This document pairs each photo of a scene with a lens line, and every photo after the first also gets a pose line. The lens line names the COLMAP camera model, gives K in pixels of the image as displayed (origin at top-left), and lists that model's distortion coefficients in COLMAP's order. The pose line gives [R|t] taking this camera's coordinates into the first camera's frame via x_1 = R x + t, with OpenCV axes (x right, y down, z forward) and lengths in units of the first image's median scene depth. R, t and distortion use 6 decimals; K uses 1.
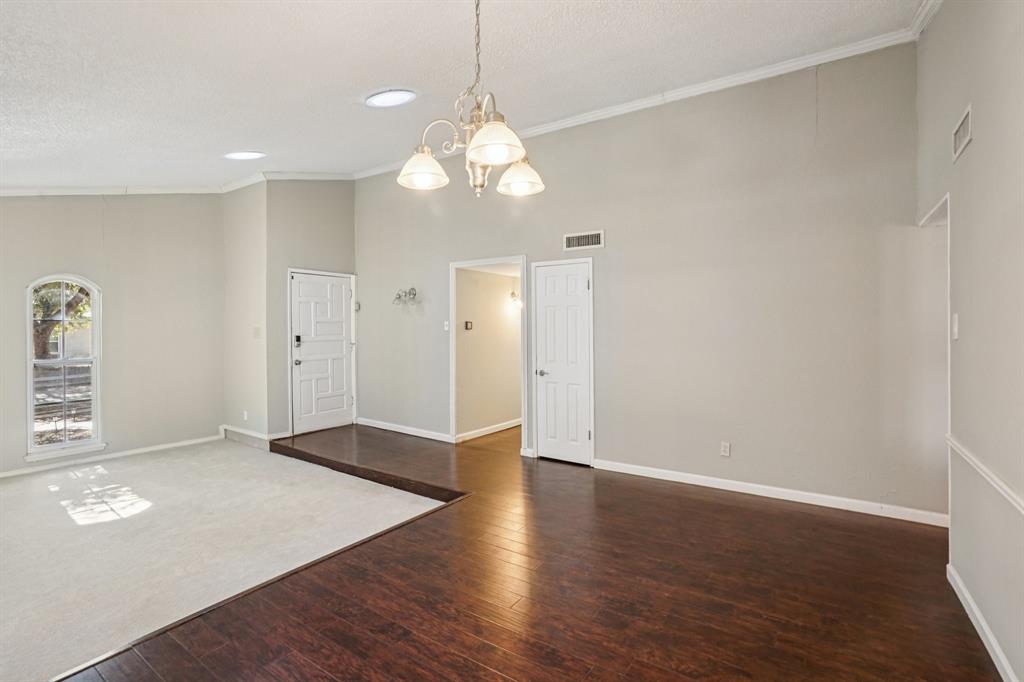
lens RADIAL K [[484.6, 0, 508.7], [0, 484.6, 334.6], [0, 0, 1]] dist [-0.024625, 0.000088]
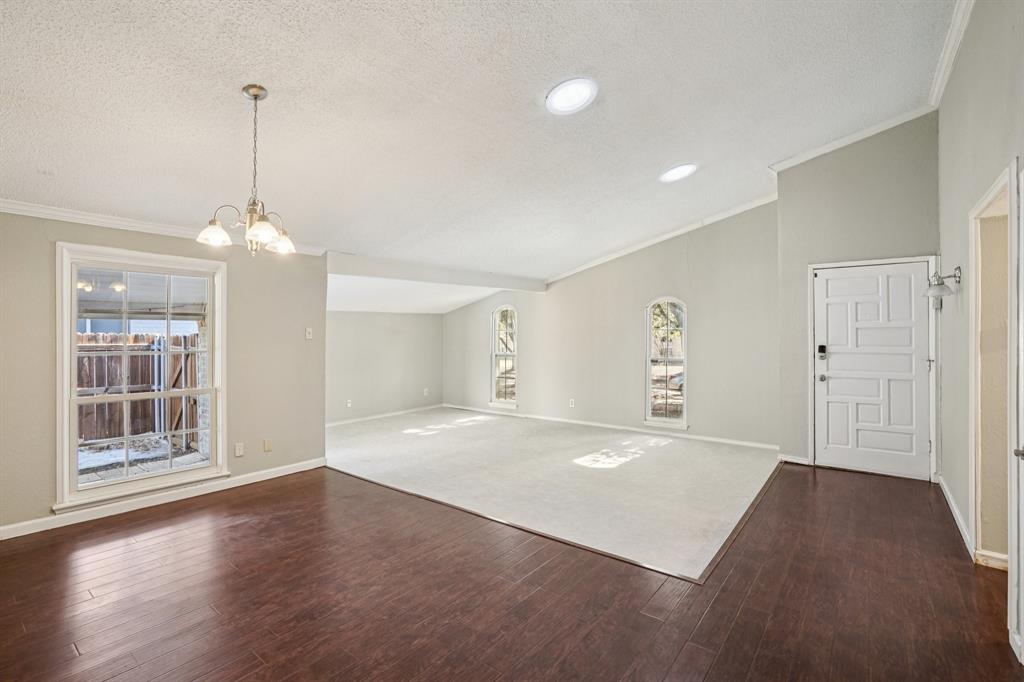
lens RADIAL K [[484.6, 0, 508.7], [0, 484.6, 334.6], [0, 0, 1]] dist [-0.024625, 0.000088]
pose [[-0.069193, 0.001875, -0.997602, 0.501110], [-0.017983, 0.999833, 0.003126, -0.010822], [0.997441, 0.018156, -0.069148, 0.642043]]
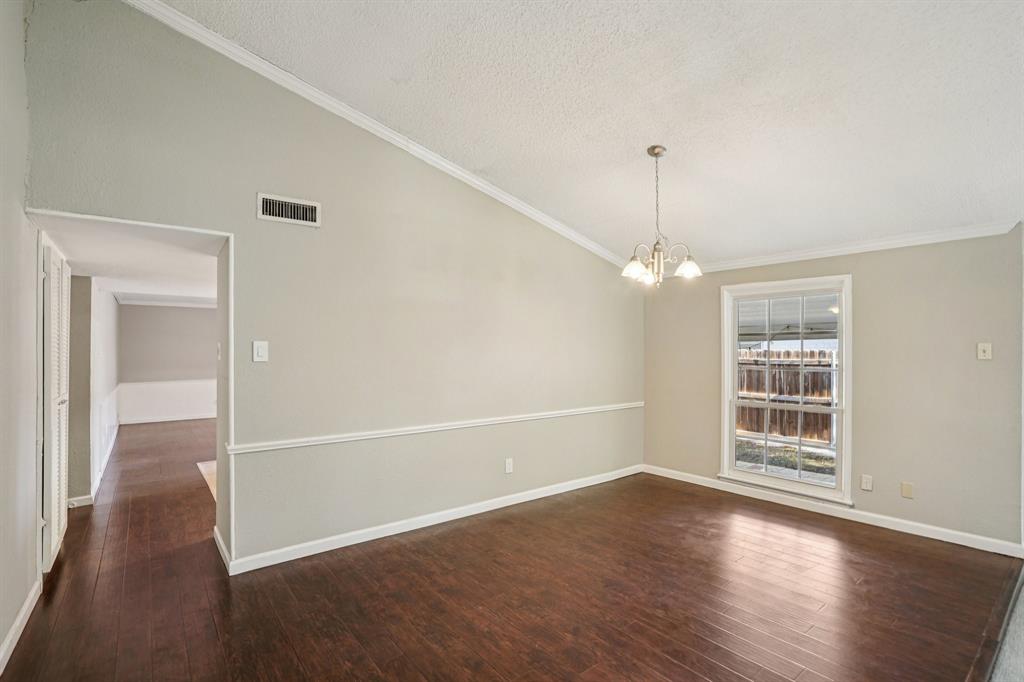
lens RADIAL K [[484.6, 0, 508.7], [0, 484.6, 334.6], [0, 0, 1]] dist [-0.024625, 0.000088]
pose [[-0.948105, 0.010713, 0.317777, -0.036209], [0.005936, 0.999854, -0.015999, -0.020143], [-0.317902, -0.013283, -0.948031, 1.015213]]
